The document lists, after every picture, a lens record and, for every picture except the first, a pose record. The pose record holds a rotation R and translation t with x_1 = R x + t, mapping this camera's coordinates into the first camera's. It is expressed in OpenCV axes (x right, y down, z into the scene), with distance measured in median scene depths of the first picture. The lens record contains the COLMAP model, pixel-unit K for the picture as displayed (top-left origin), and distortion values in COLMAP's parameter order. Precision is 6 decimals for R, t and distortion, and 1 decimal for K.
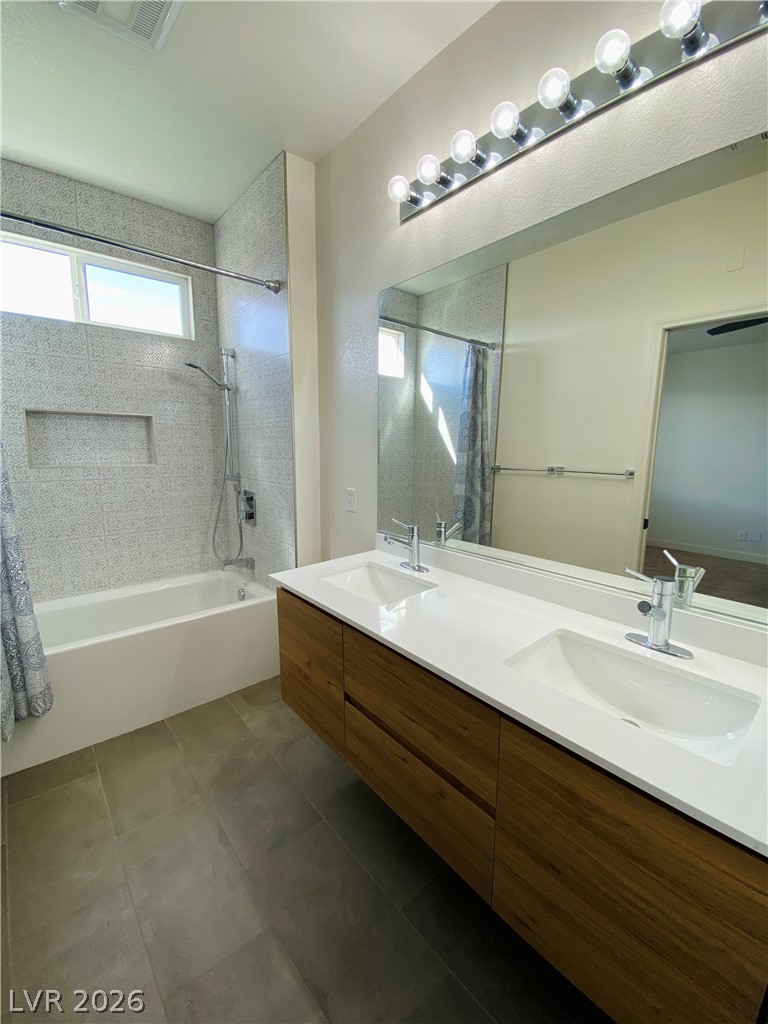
lens RADIAL K [[412.6, 0, 384.0], [0, 412.6, 512.0], [0, 0, 1]] dist [0.012249, -0.018713]
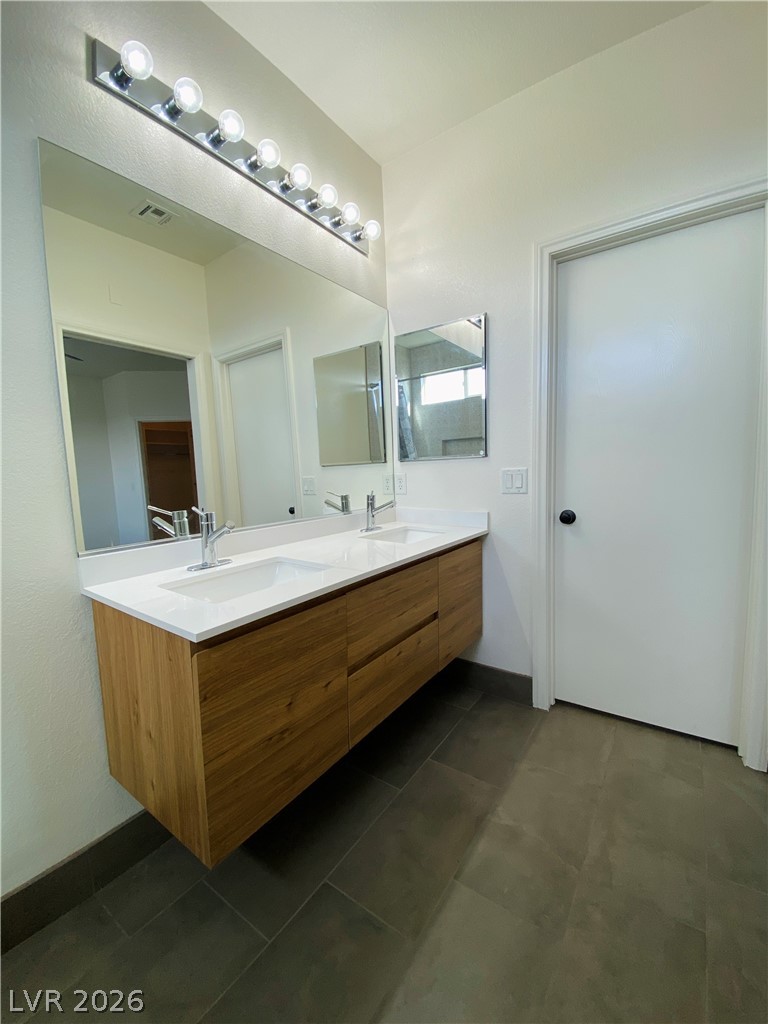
lens RADIAL K [[412.6, 0, 384.0], [0, 412.6, 512.0], [0, 0, 1]] dist [0.012249, -0.018713]
pose [[-0.224941, -0.106943, 0.968486, -0.994078], [0.196379, 0.968586, 0.152565, -0.031218], [-0.954378, 0.224508, -0.196873, 1.045281]]
